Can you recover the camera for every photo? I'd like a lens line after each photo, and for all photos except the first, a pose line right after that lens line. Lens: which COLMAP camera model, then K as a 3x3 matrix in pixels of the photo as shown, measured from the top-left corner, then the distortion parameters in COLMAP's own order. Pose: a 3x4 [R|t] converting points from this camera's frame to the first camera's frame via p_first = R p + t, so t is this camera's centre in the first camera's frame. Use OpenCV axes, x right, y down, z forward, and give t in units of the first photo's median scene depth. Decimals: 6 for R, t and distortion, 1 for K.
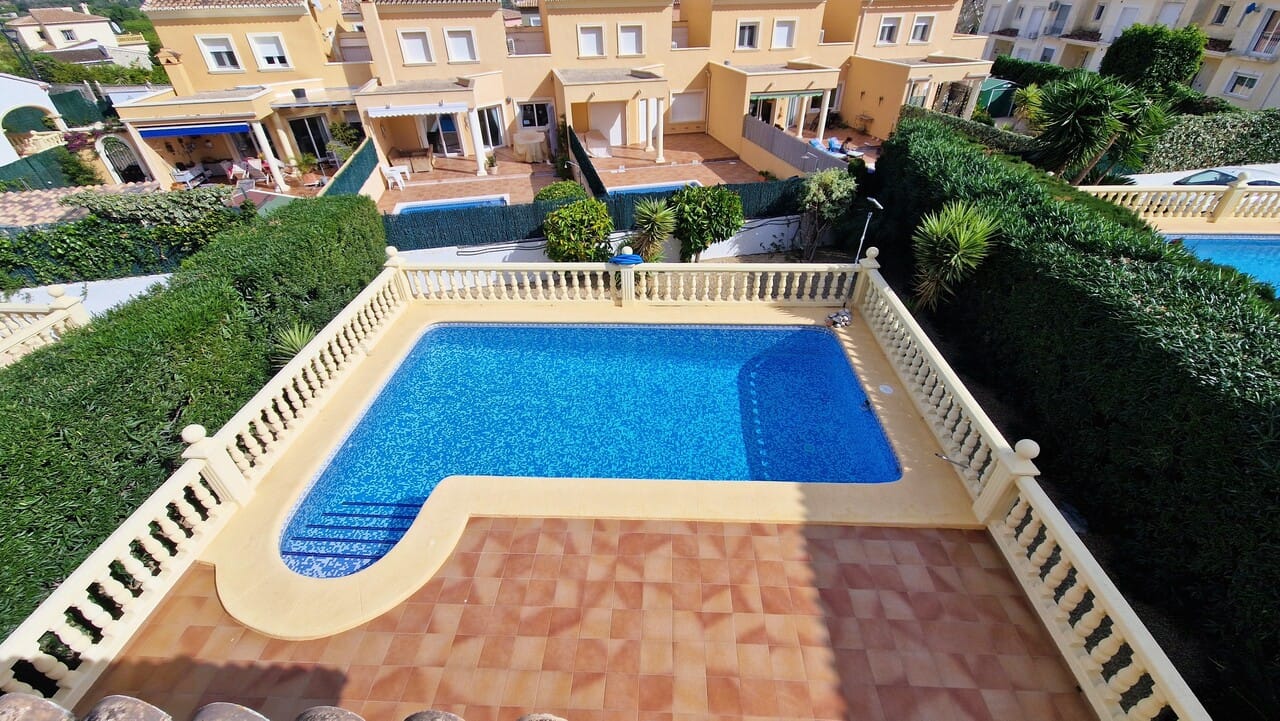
lens RADIAL K [[520.2, 0, 640.9], [0, 520.2, 365.0], [0, 0, 1]] dist [0.009711, -0.004707]
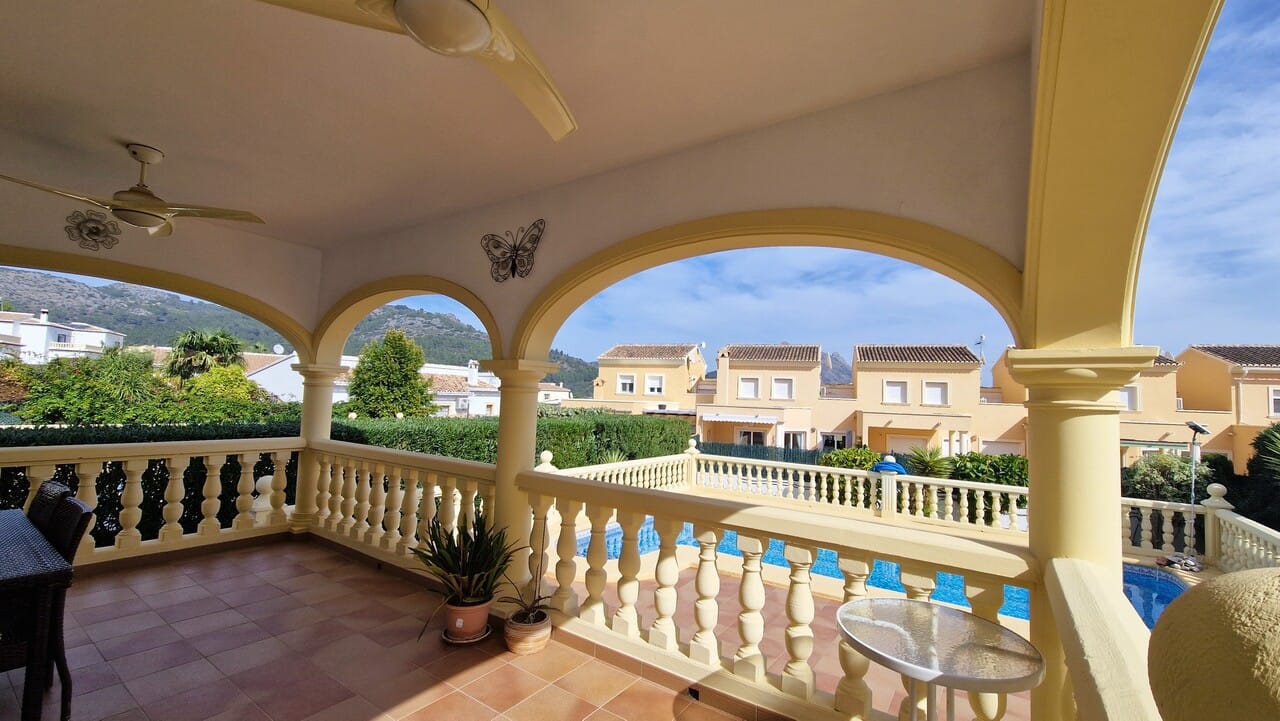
lens RADIAL K [[520.2, 0, 641.6], [0, 520.2, 368.7], [0, 0, 1]] dist [0.009711, -0.004707]
pose [[0.845655, 0.017094, -0.533455, 0.050780], [-0.352604, 0.768210, -0.534345, 0.180641], [0.400671, 0.639970, 0.655668, -0.013055]]
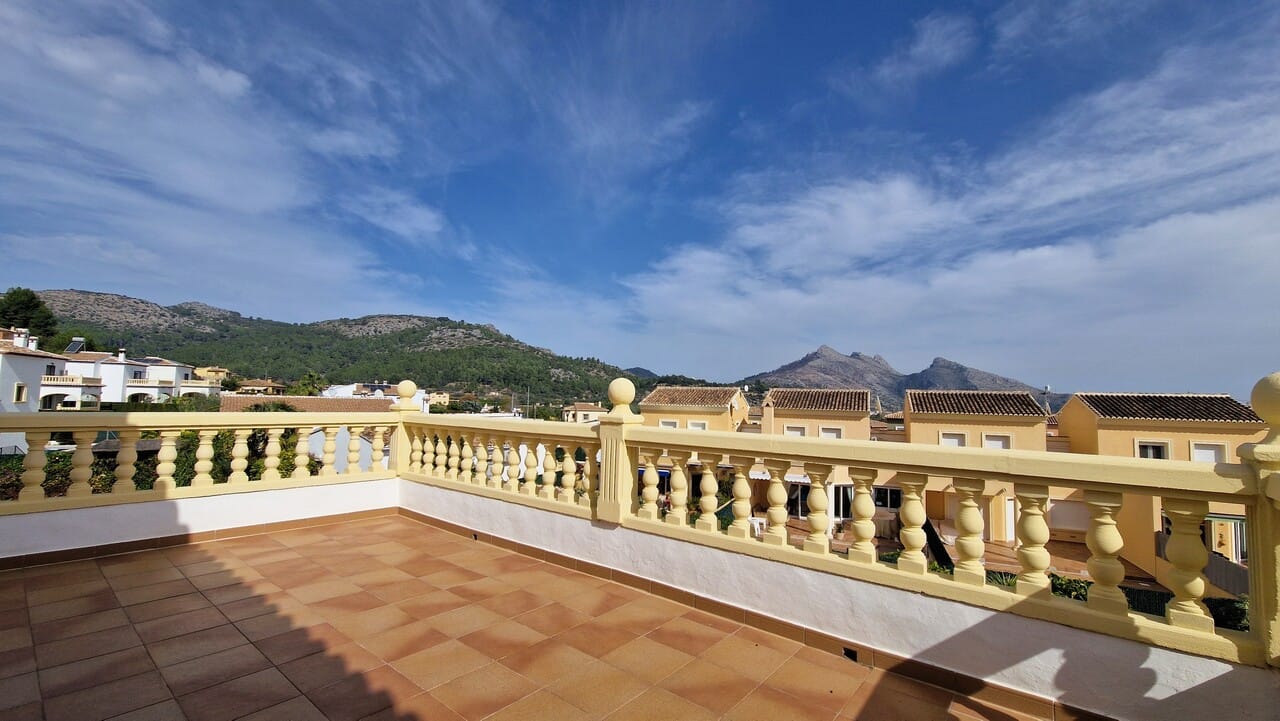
lens RADIAL K [[520.2, 0, 640.0], [0, 520.2, 382.9], [0, 0, 1]] dist [0.009711, -0.004707]
pose [[0.805087, 0.015160, -0.592963, 0.025996], [-0.378057, 0.783425, -0.493272, 0.079035], [0.457064, 0.621301, 0.636457, -0.091586]]
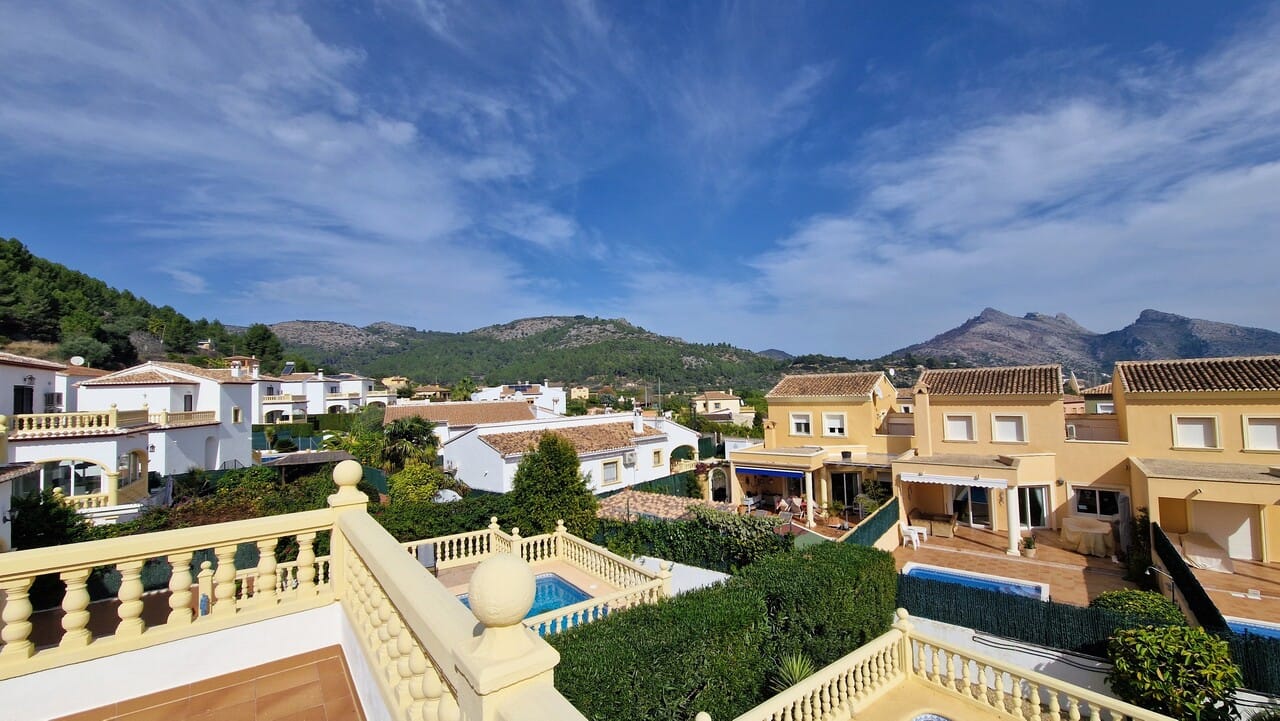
lens RADIAL K [[520.2, 0, 641.7], [0, 520.2, 366.2], [0, 0, 1]] dist [0.009711, -0.004707]
pose [[0.631679, -0.036097, -0.774389, -0.005608], [-0.437653, 0.807902, -0.394658, 0.003521], [0.639876, 0.588211, 0.494536, -0.032645]]
